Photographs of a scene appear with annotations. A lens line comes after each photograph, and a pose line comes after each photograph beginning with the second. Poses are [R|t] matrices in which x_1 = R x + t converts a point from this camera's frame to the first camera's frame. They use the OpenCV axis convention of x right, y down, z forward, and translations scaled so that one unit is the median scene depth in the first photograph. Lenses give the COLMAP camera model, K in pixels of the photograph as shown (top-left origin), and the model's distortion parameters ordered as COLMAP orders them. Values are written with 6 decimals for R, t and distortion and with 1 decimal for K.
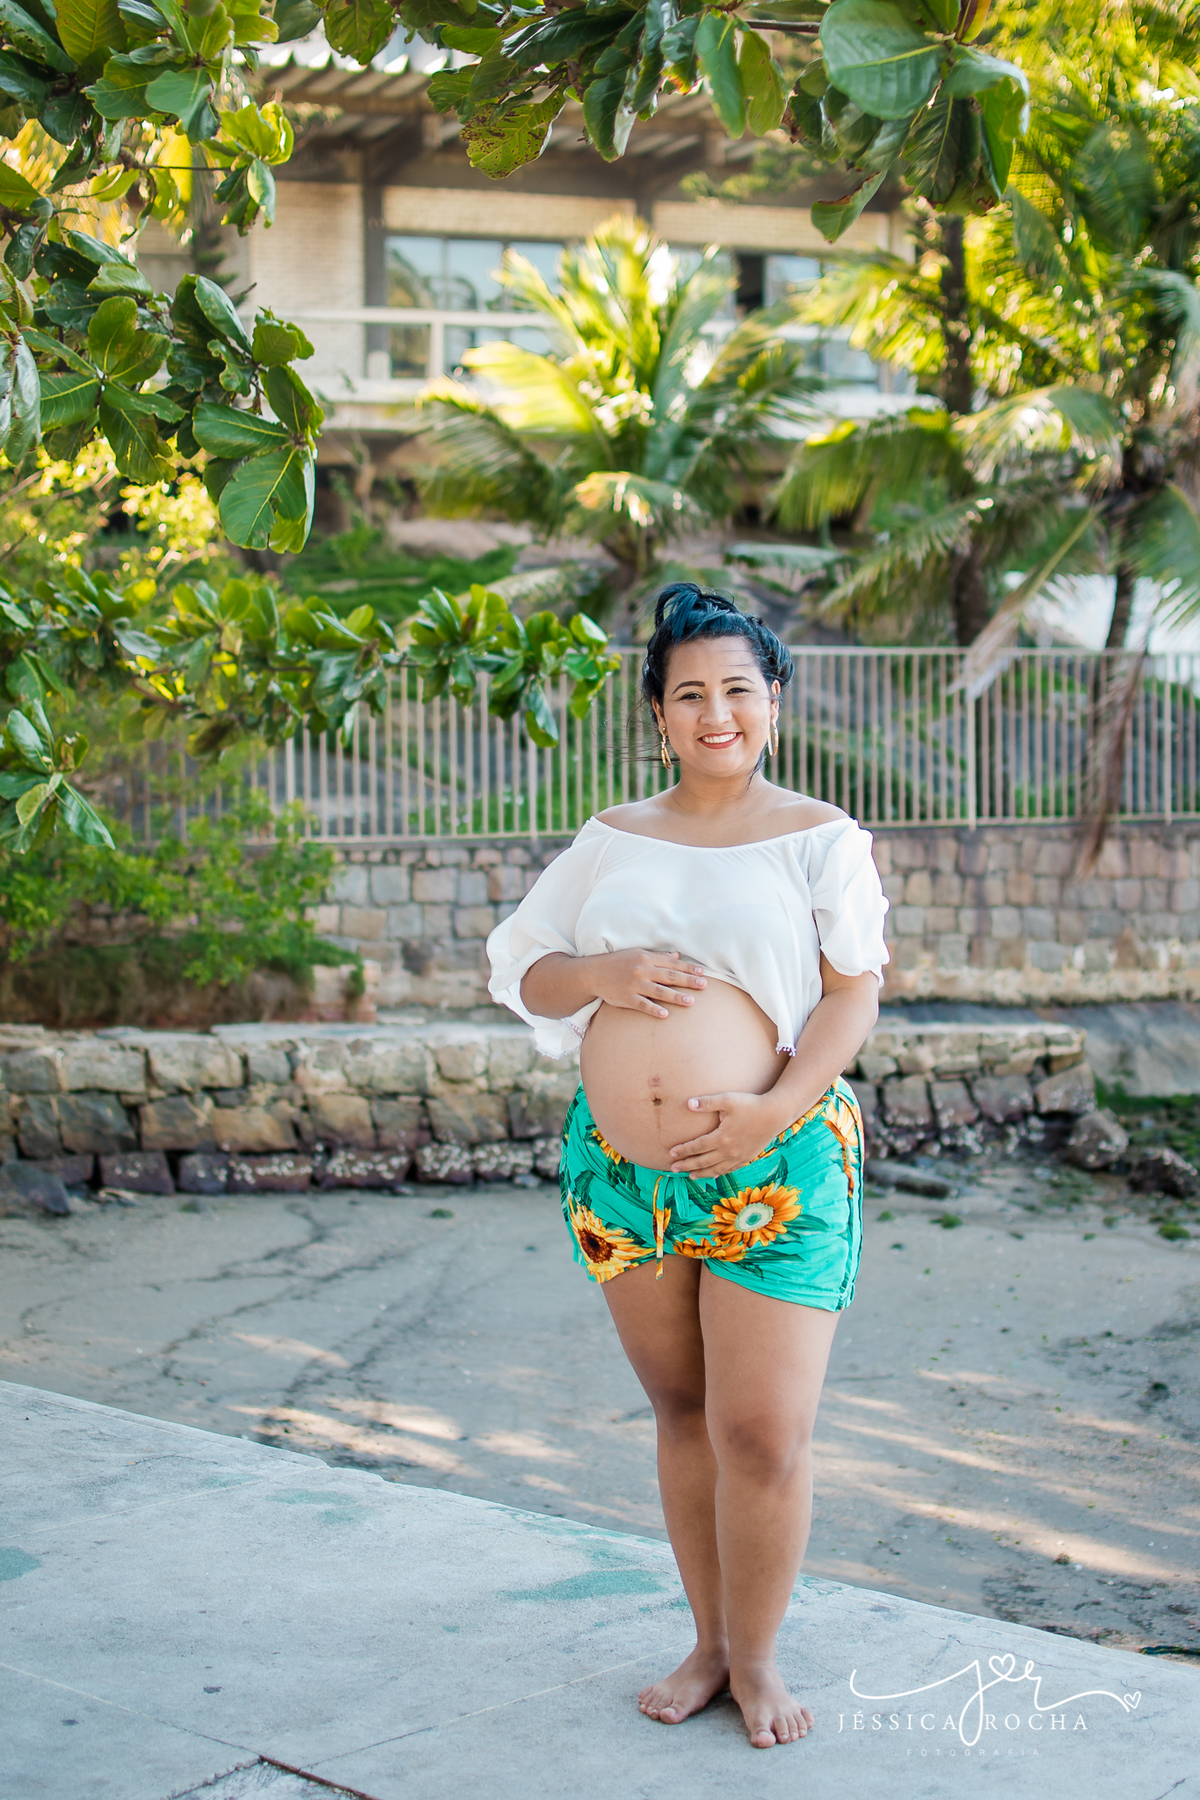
lens RADIAL K [[5459.9, 0, 600.0], [0, 5459.9, 900.0], [0, 0, 1]] dist [-0.173773, 1.011022]
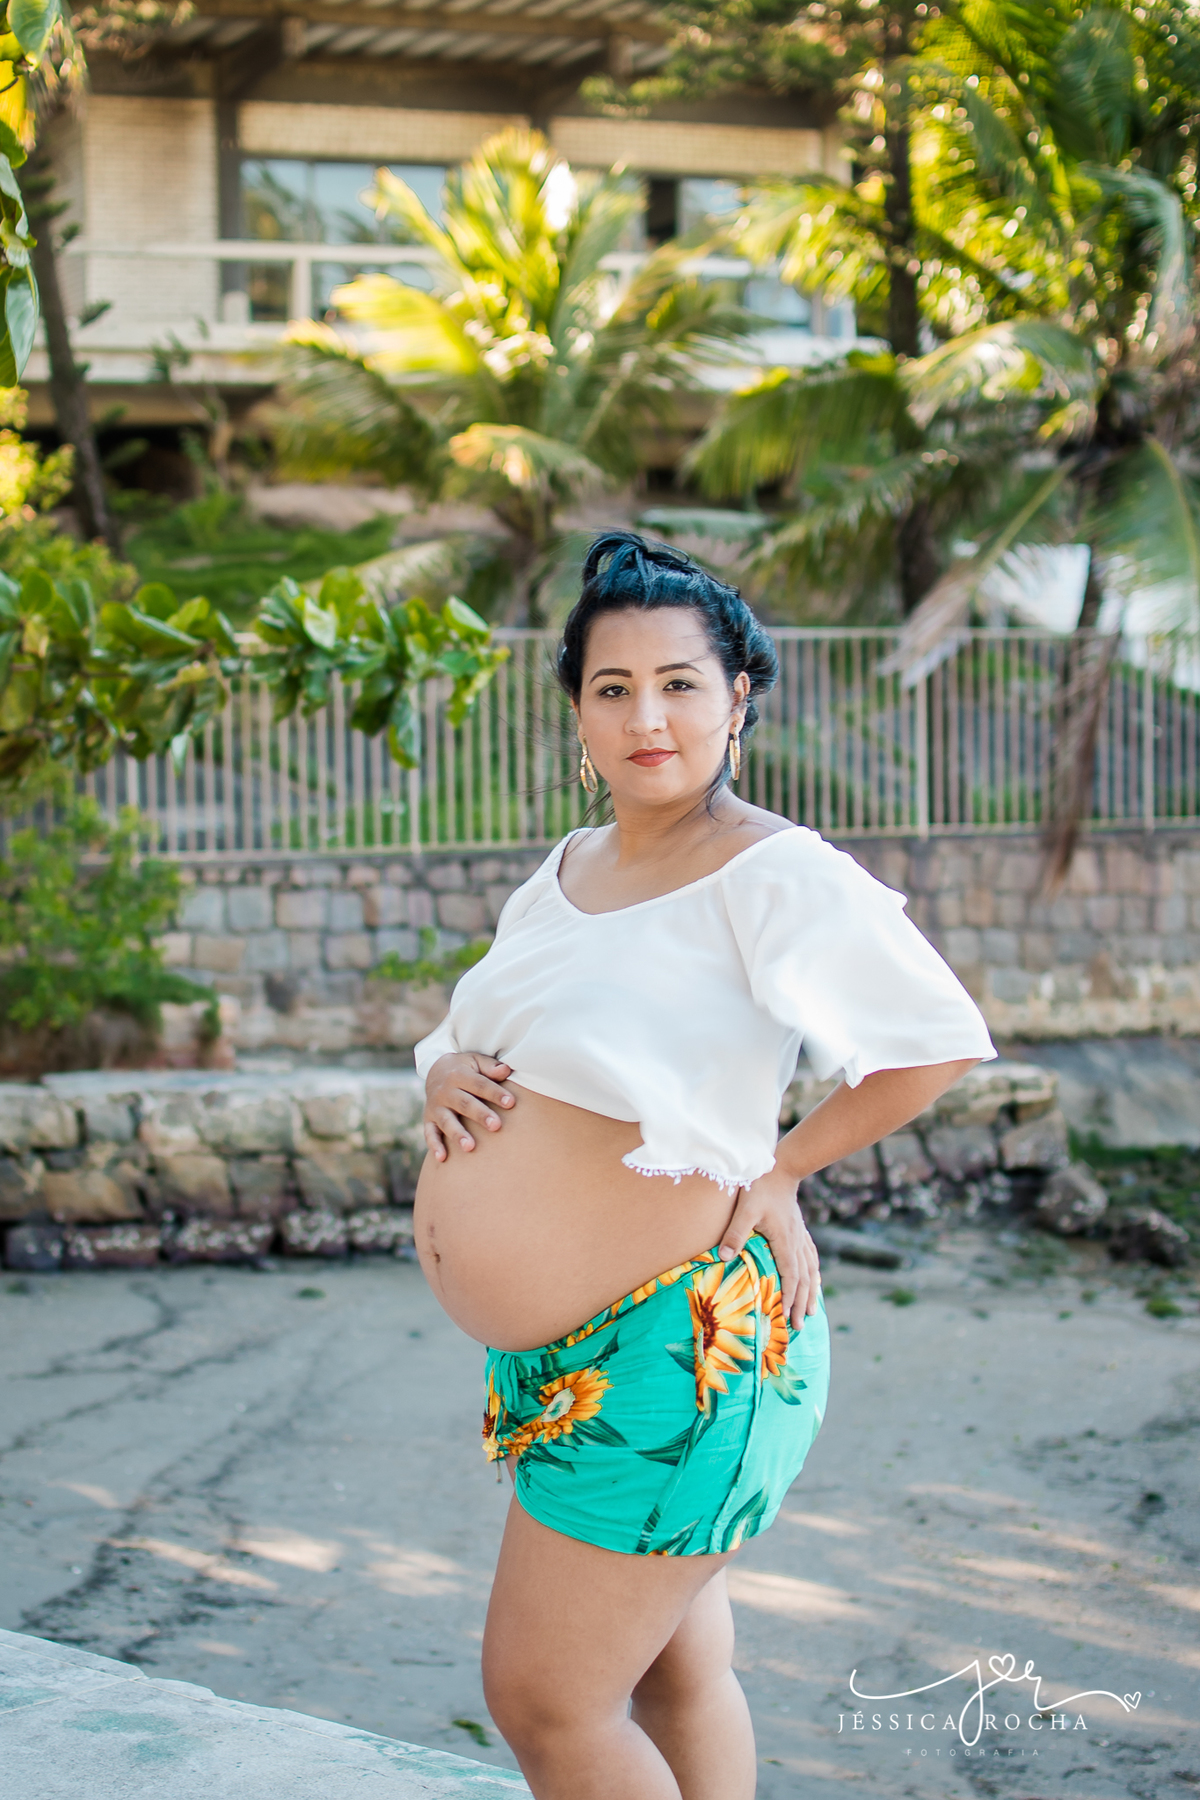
lens RADIAL K [[4374.2, 0, 595.8], [0, 4374.2, 1037.3], [0, 0, 1]] dist [-0.143767, 0.250066]
pose [[0.999814, -0.007433, 0.017799, 0.003793], [0.006629, 0.998974, 0.044794, -0.013127], [-0.018114, -0.044668, 0.998838, 0.311485]]
